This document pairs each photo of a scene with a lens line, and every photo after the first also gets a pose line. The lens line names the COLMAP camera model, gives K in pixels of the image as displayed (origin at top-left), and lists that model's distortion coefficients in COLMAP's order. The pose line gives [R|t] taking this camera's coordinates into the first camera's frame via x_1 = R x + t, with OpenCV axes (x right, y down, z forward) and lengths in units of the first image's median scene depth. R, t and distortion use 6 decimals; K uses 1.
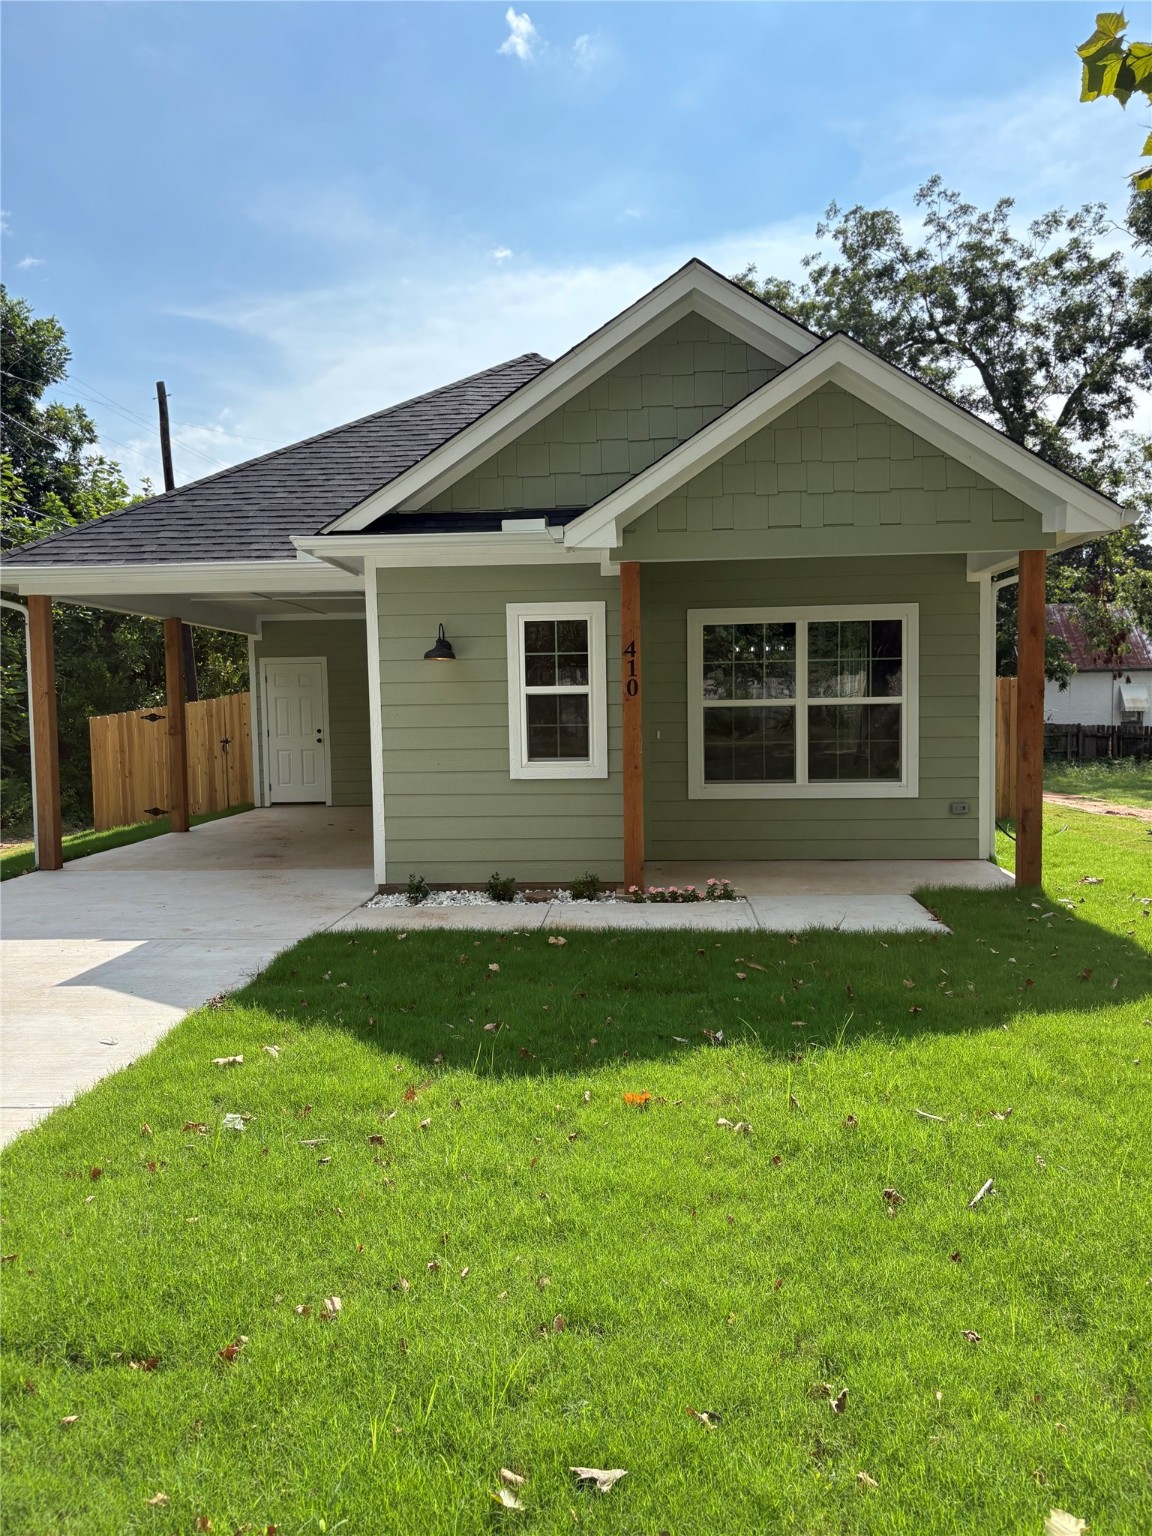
lens RADIAL K [[1154.6, 0, 575.6], [0, 1154.6, 777.9], [0, 0, 1]] dist [0.034576, -0.044829]
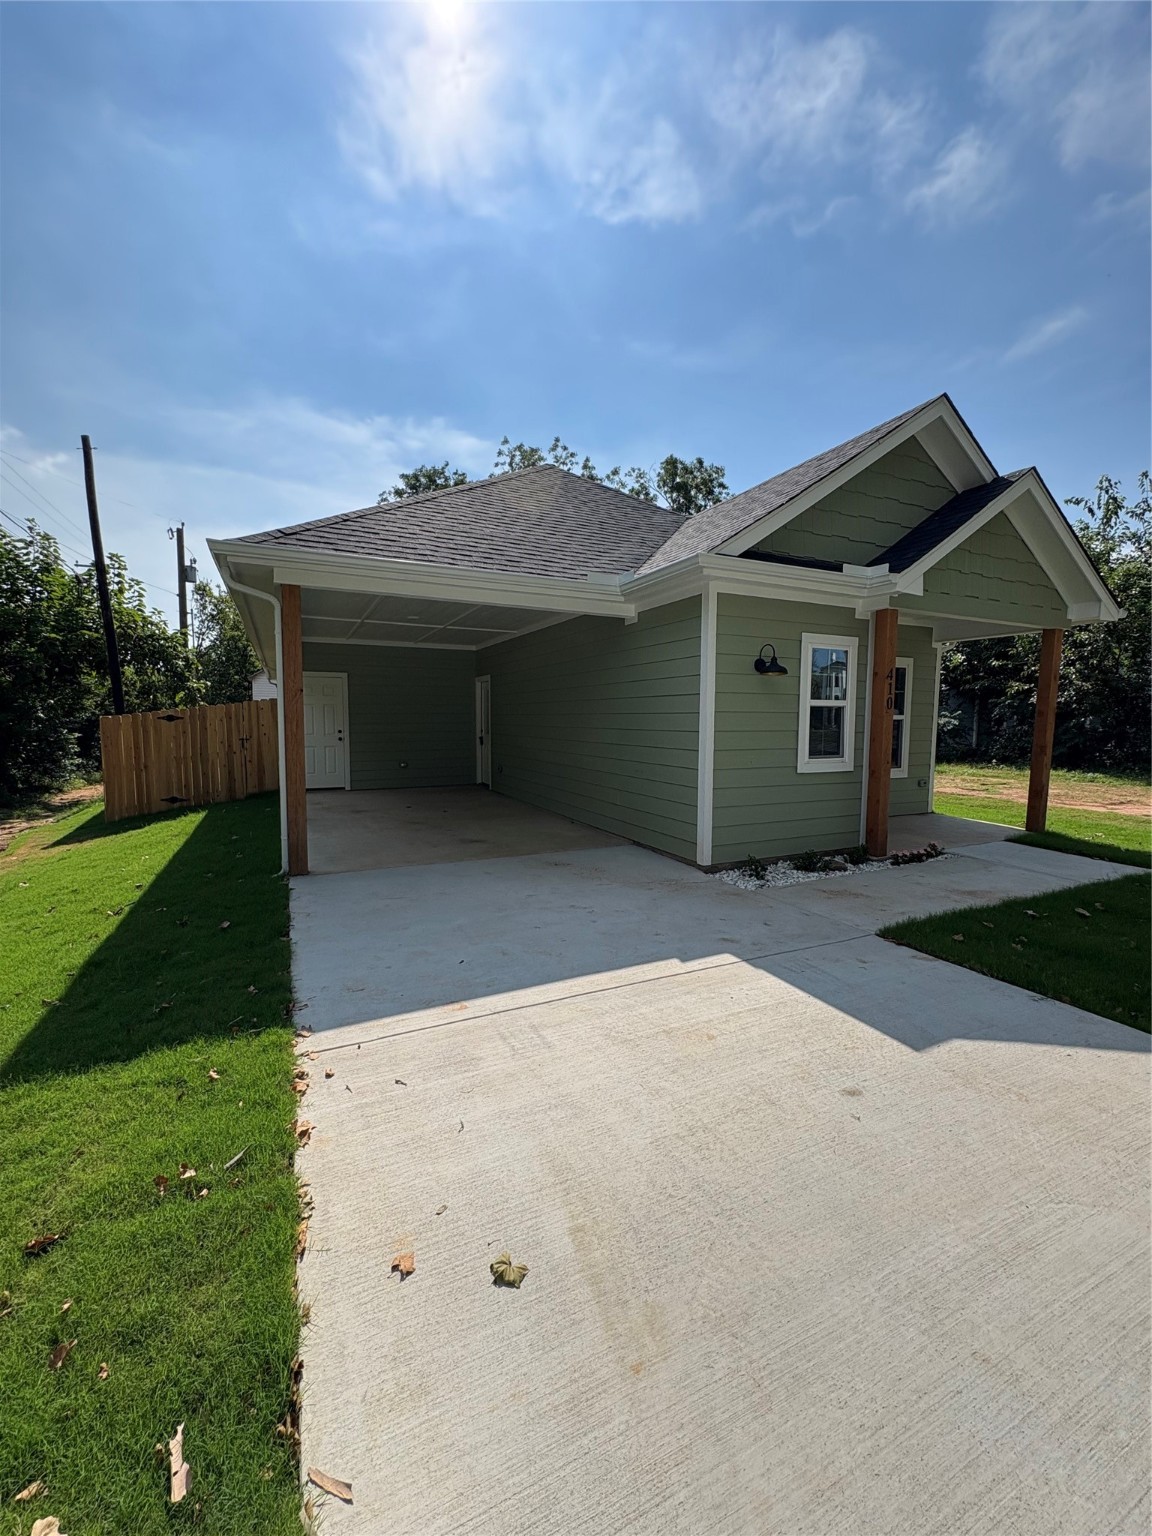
lens RADIAL K [[611.6, 0, 578.1], [0, 611.6, 770.3], [0, 0, 1]] dist [-0.007563, 0.001395]
pose [[0.871960, -0.019404, 0.489193, -0.592724], [0.010092, 0.999714, 0.021666, -0.018653], [-0.489473, -0.013955, 0.871907, 0.534487]]
